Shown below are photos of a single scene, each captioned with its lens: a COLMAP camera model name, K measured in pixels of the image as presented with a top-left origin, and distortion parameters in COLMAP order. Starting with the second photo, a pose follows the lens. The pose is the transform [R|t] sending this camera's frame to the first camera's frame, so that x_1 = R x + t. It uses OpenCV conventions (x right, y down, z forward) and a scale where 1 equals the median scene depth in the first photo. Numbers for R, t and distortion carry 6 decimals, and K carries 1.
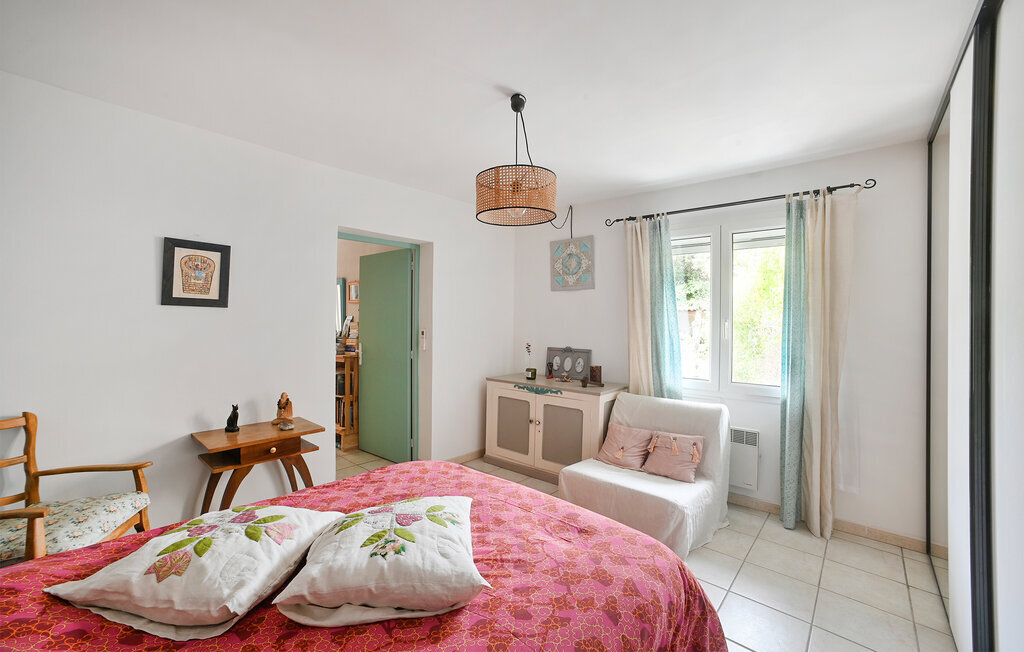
lens RADIAL K [[414.1, 0, 511.8], [0, 414.1, 320.3], [0, 0, 1]] dist [-0.083633, 0.022953]
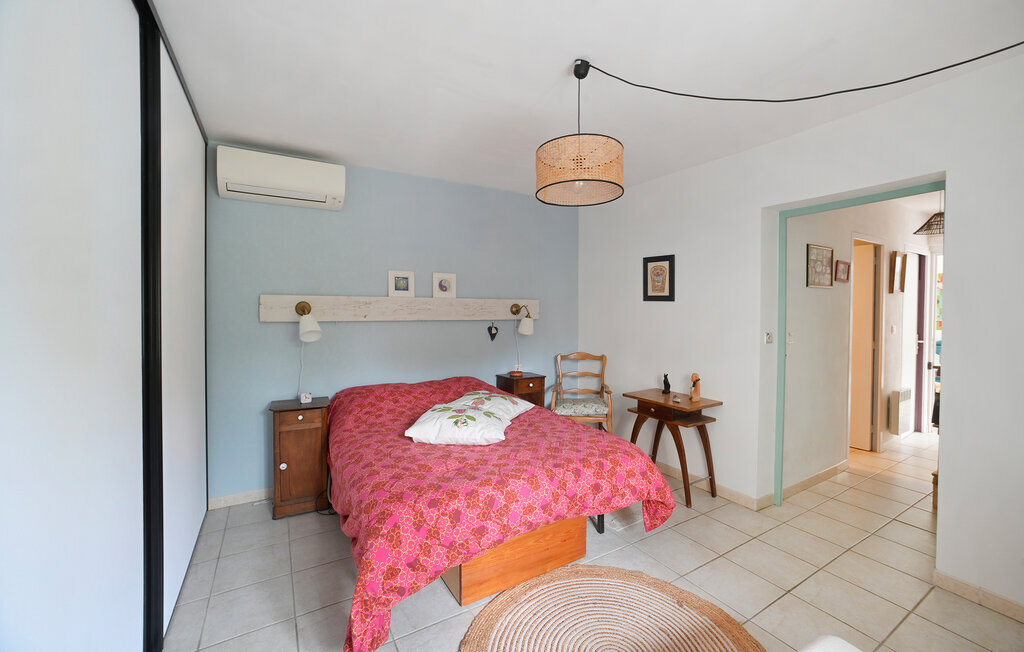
lens RADIAL K [[423.4, 0, 516.0], [0, 423.4, 313.8], [0, 0, 1]] dist [-0.042565, 0.025243]
pose [[-0.320175, -0.003879, -0.947350, 0.845507], [-0.008334, 0.999964, -0.001278, 0.017637], [0.947322, 0.007486, -0.320196, 1.029561]]
